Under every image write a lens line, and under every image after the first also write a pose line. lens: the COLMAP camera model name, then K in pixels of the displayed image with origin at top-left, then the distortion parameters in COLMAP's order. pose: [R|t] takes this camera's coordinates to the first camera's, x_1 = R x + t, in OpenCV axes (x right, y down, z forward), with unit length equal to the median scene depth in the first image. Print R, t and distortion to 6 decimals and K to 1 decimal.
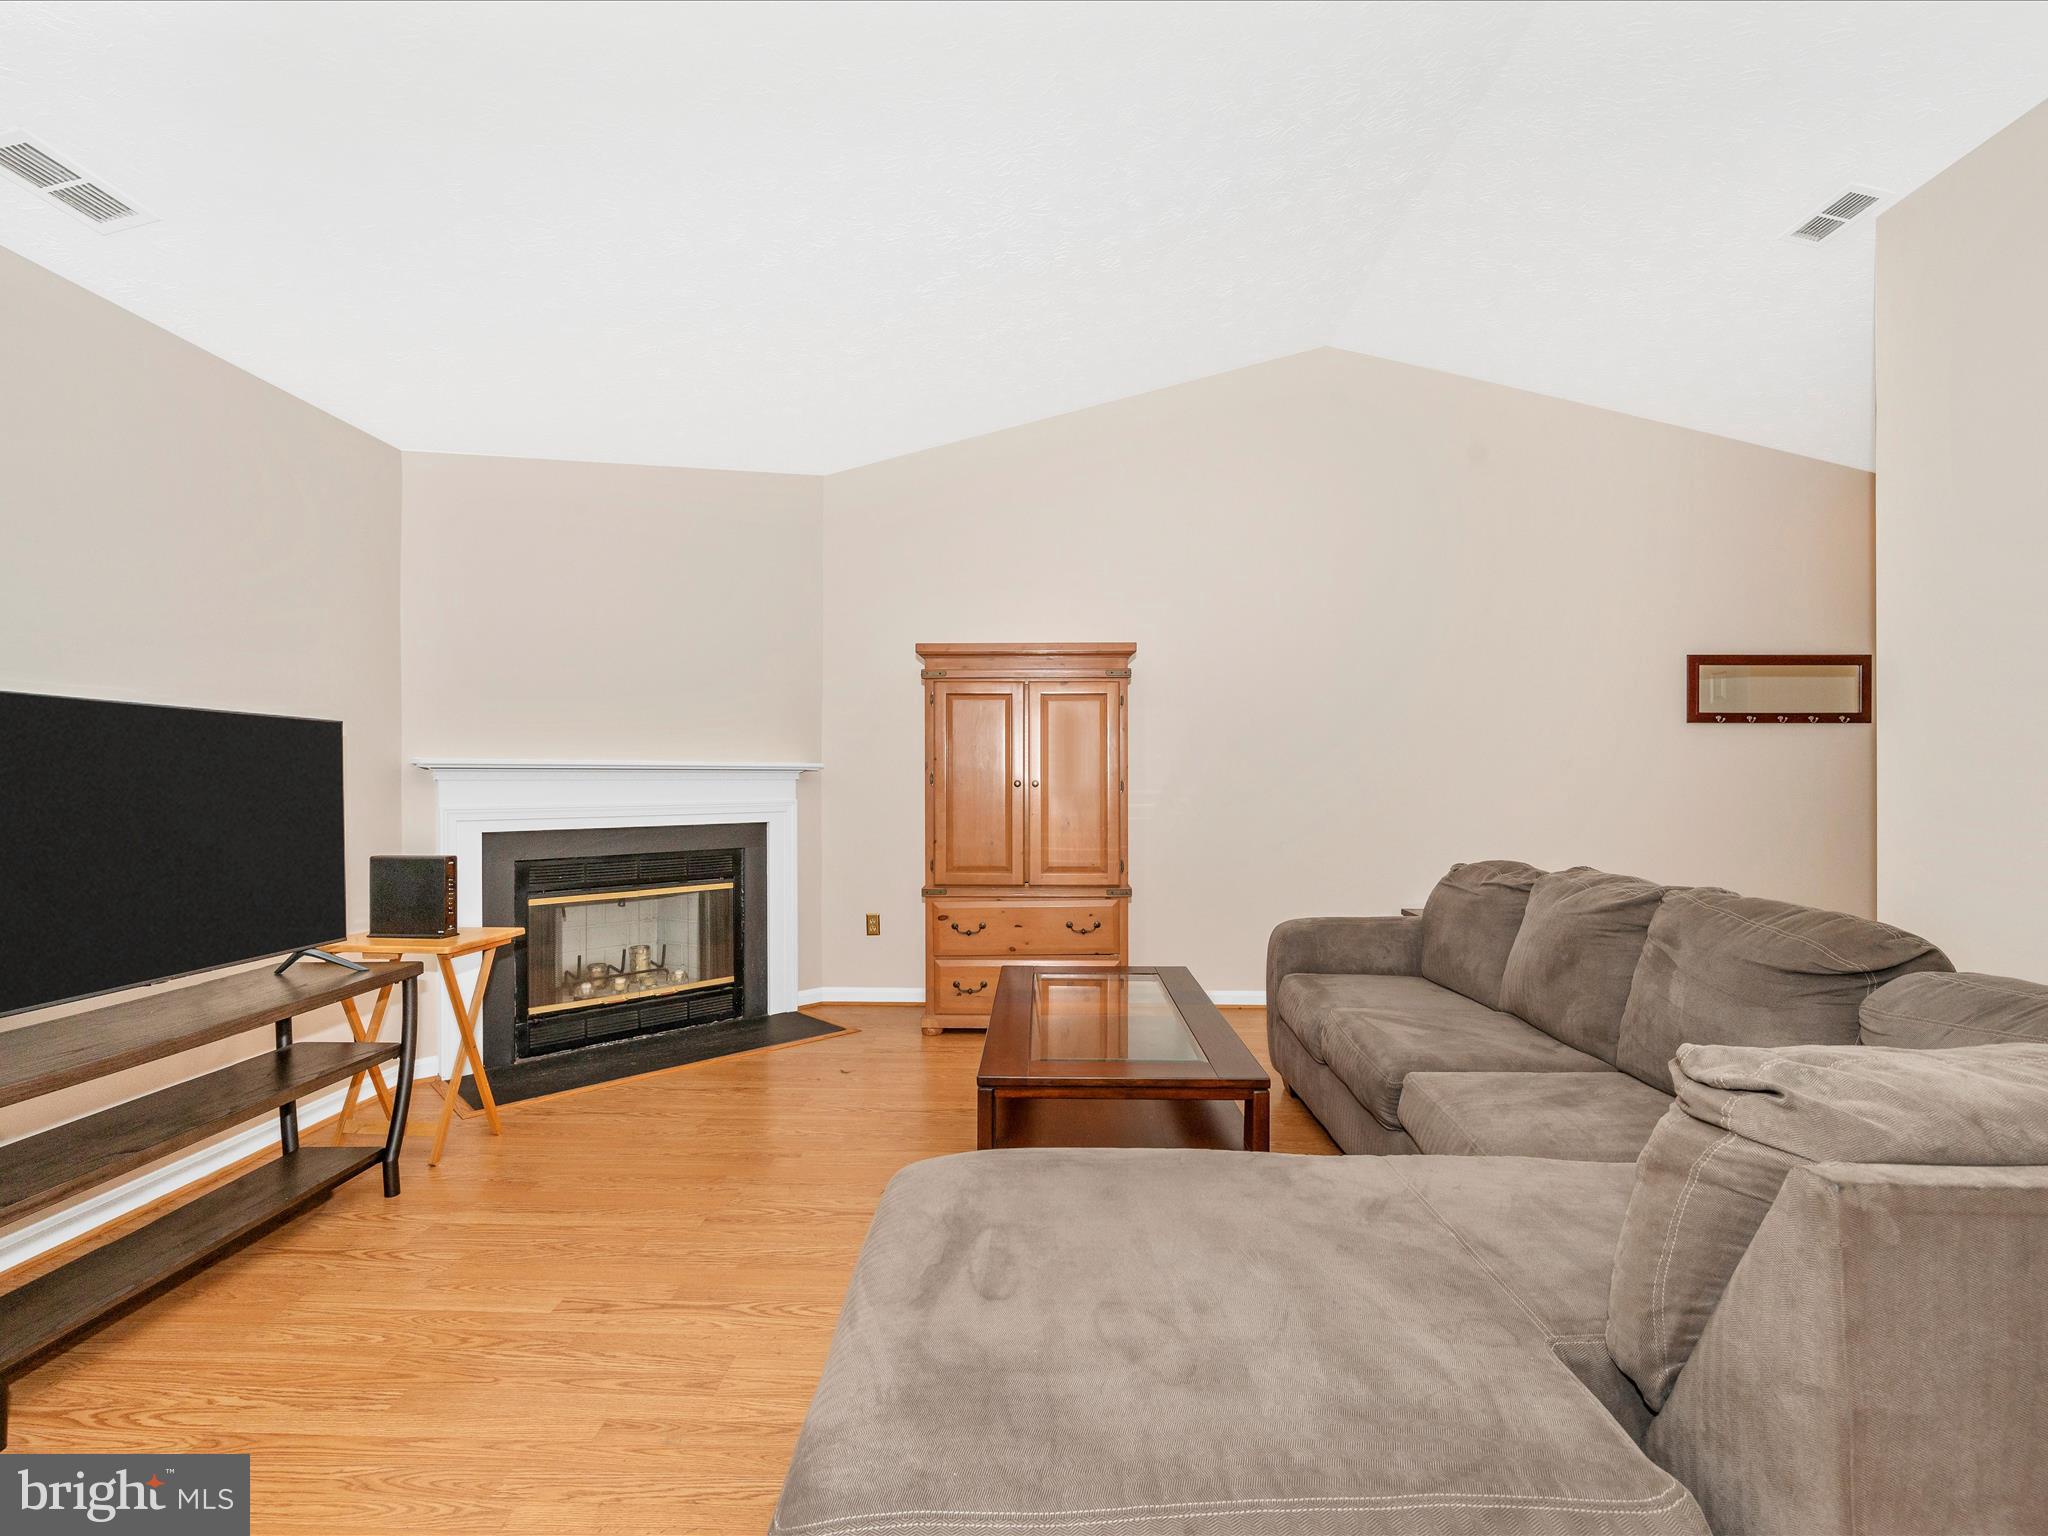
lens RADIAL K [[918.6, 0, 1021.5], [0, 918.6, 786.8], [0, 0, 1]] dist [0.001375, 0.000151]
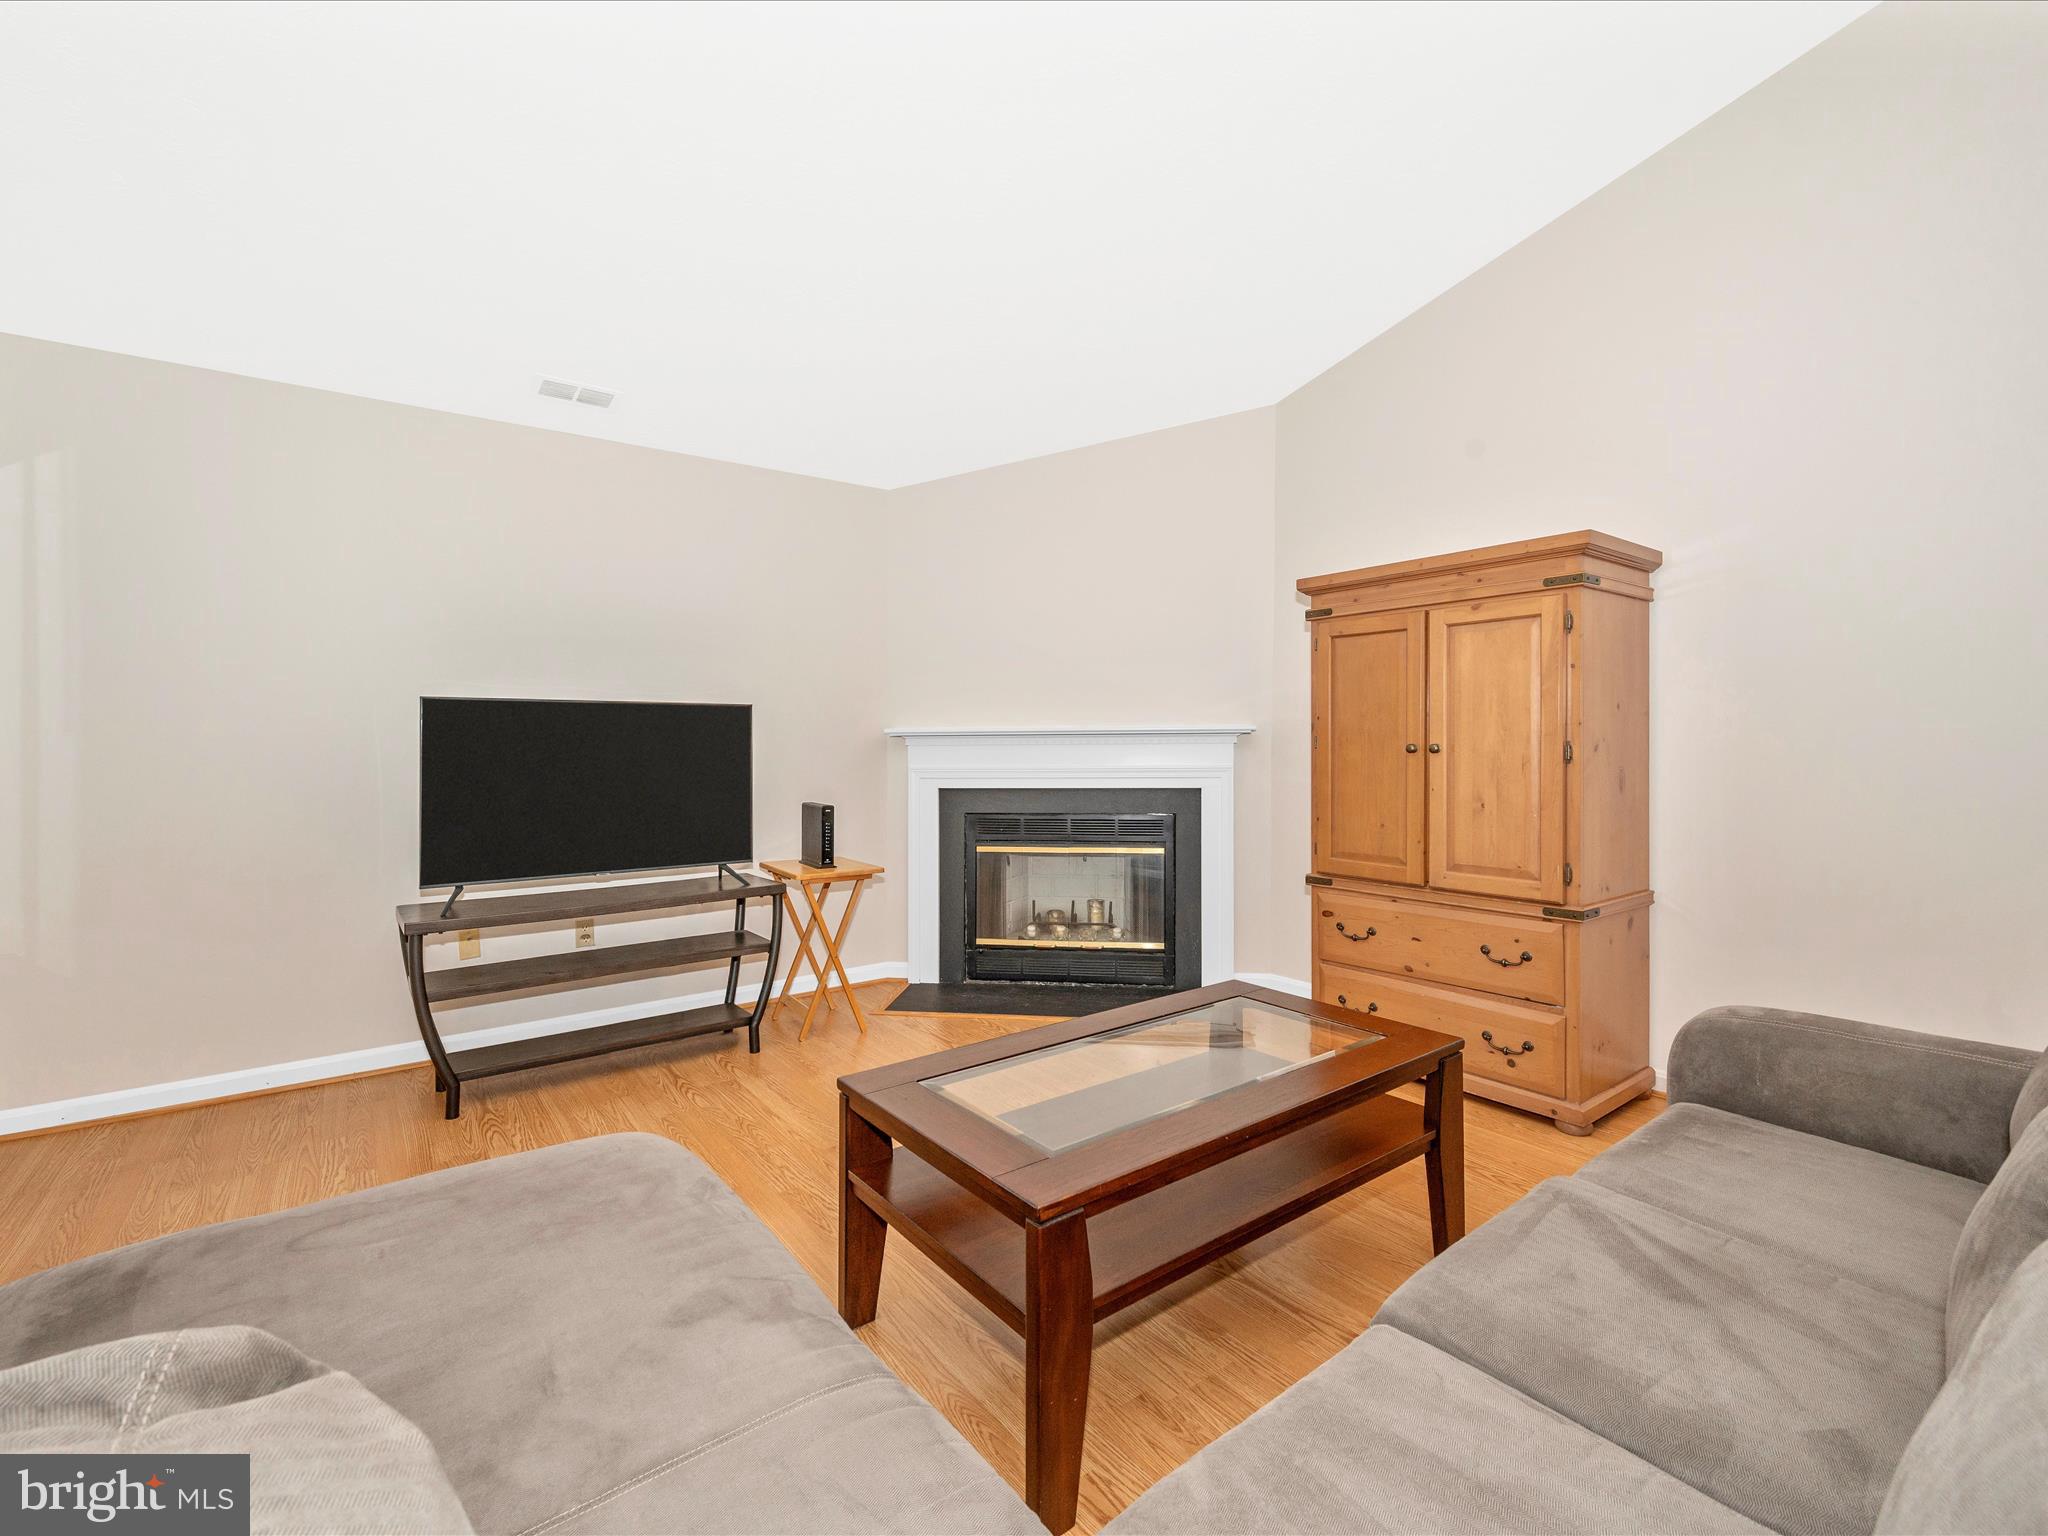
lens RADIAL K [[903.5, 0, 1015.5], [0, 903.5, 764.8], [0, 0, 1]] dist [0.000579, 0.000856]
pose [[0.625224, 0.015698, -0.780287, 0.363759], [-0.001428, 0.999819, 0.018971, -0.003737], [0.780444, -0.010747, 0.625133, 0.288516]]
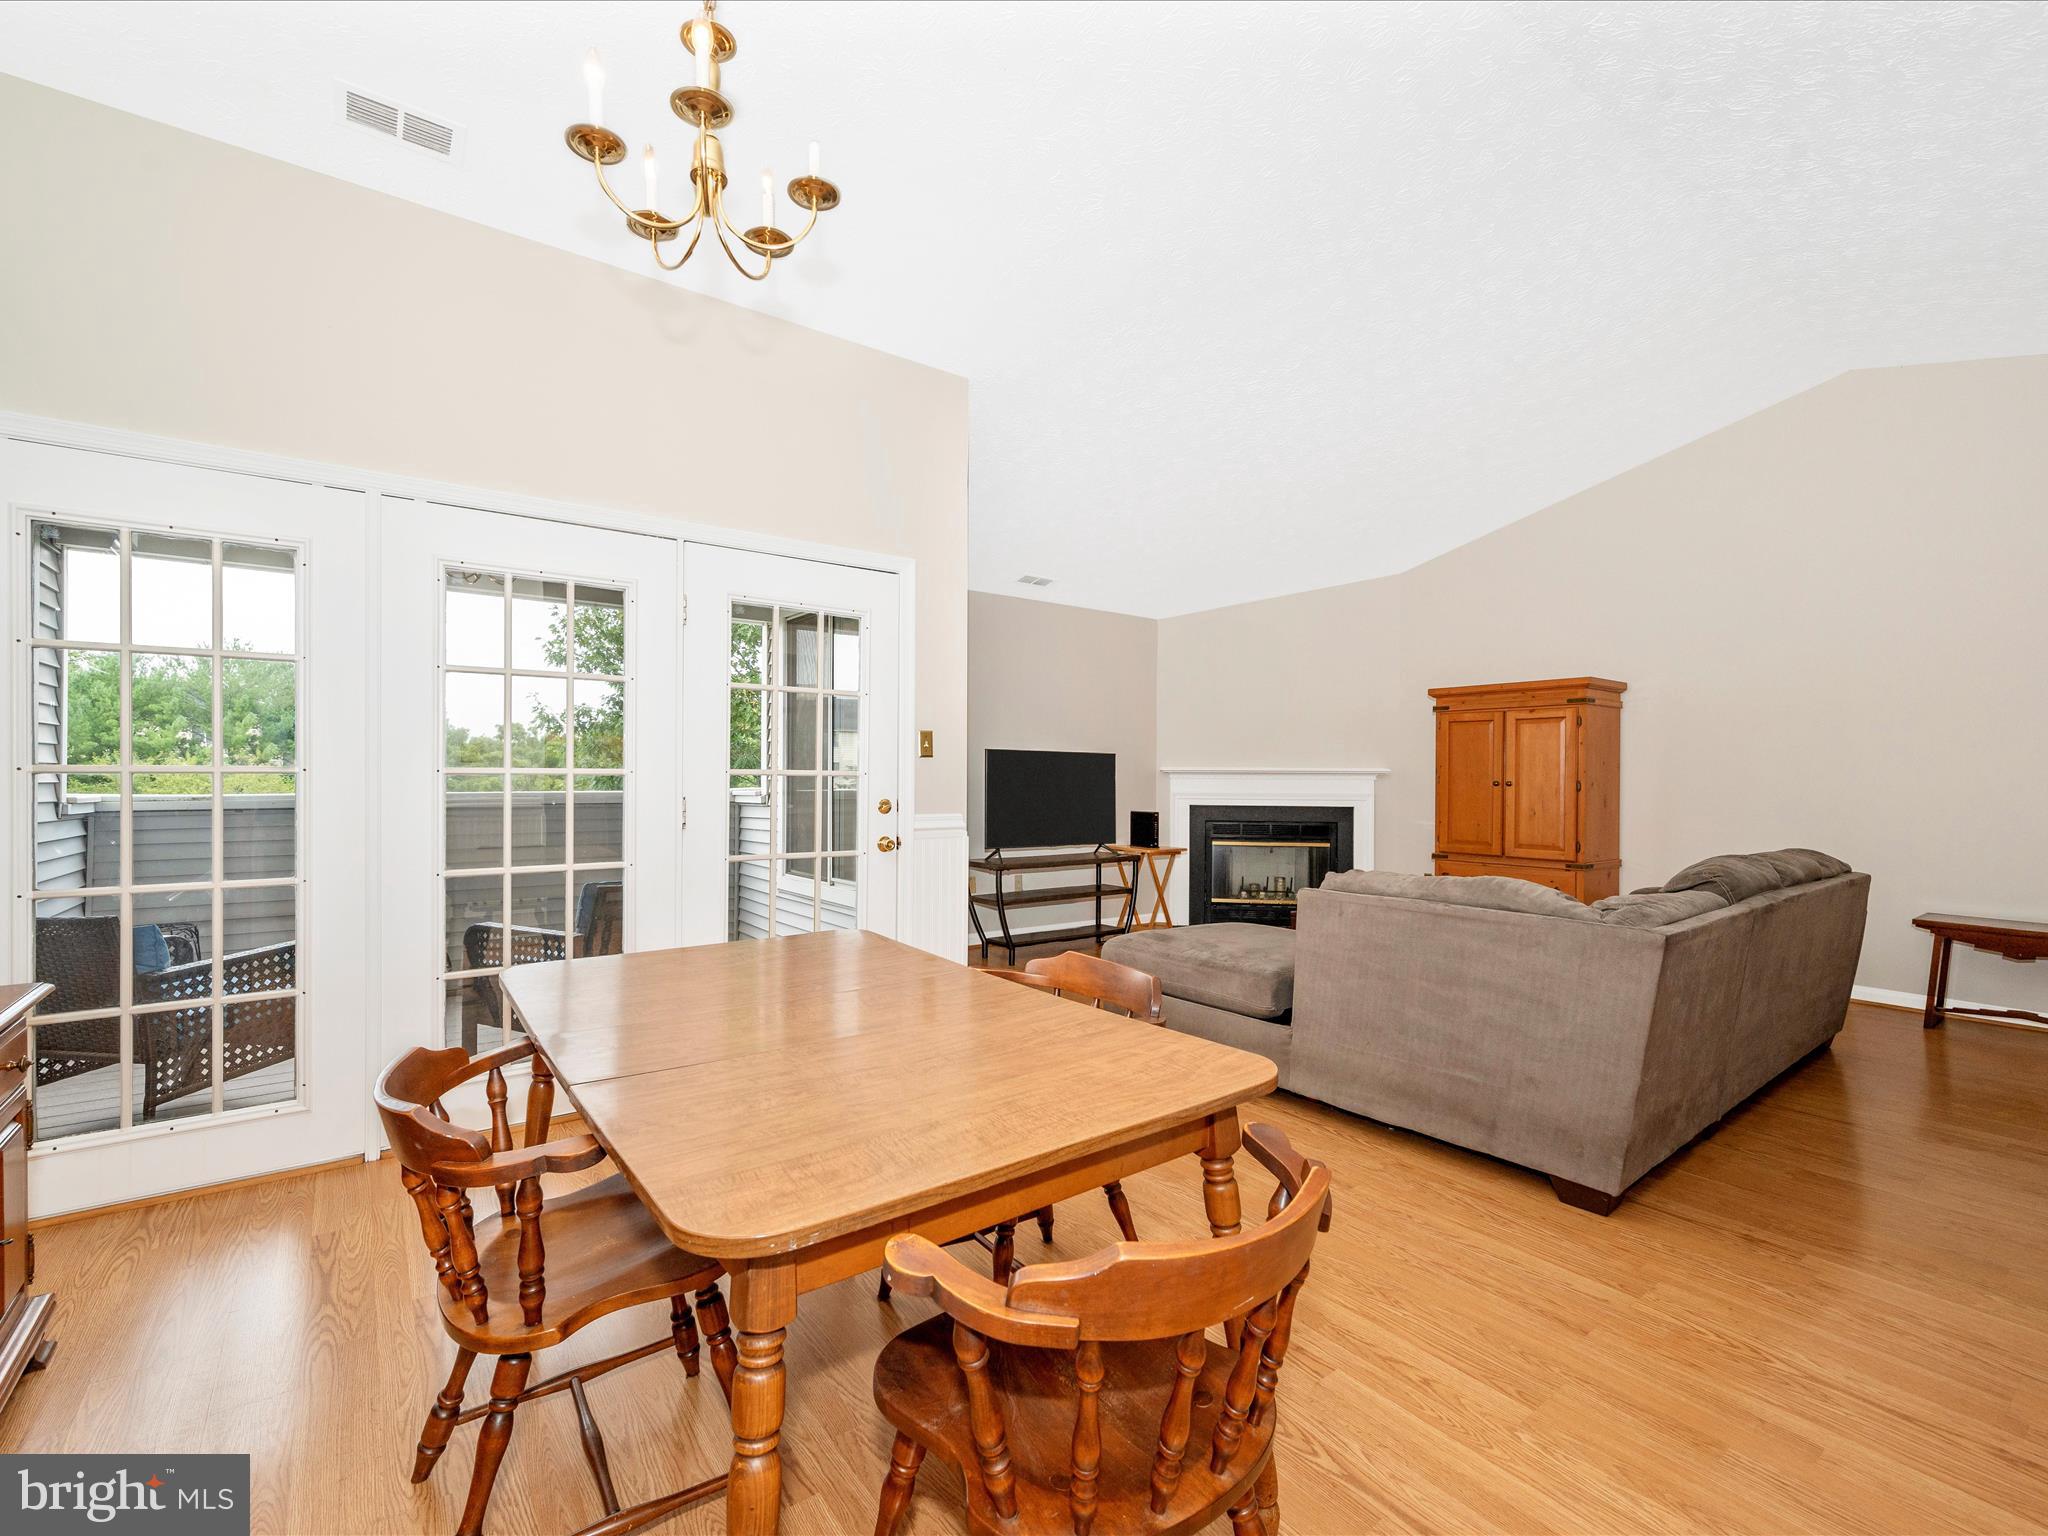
lens RADIAL K [[918.6, 0, 1021.5], [0, 918.6, 786.8], [0, 0, 1]] dist [0.001375, 0.000151]
pose [[0.626762, 0.014170, -0.779082, 0.632453], [-0.015897, 0.999859, 0.005396, 0.005925], [0.779049, 0.009004, 0.626899, -0.446899]]
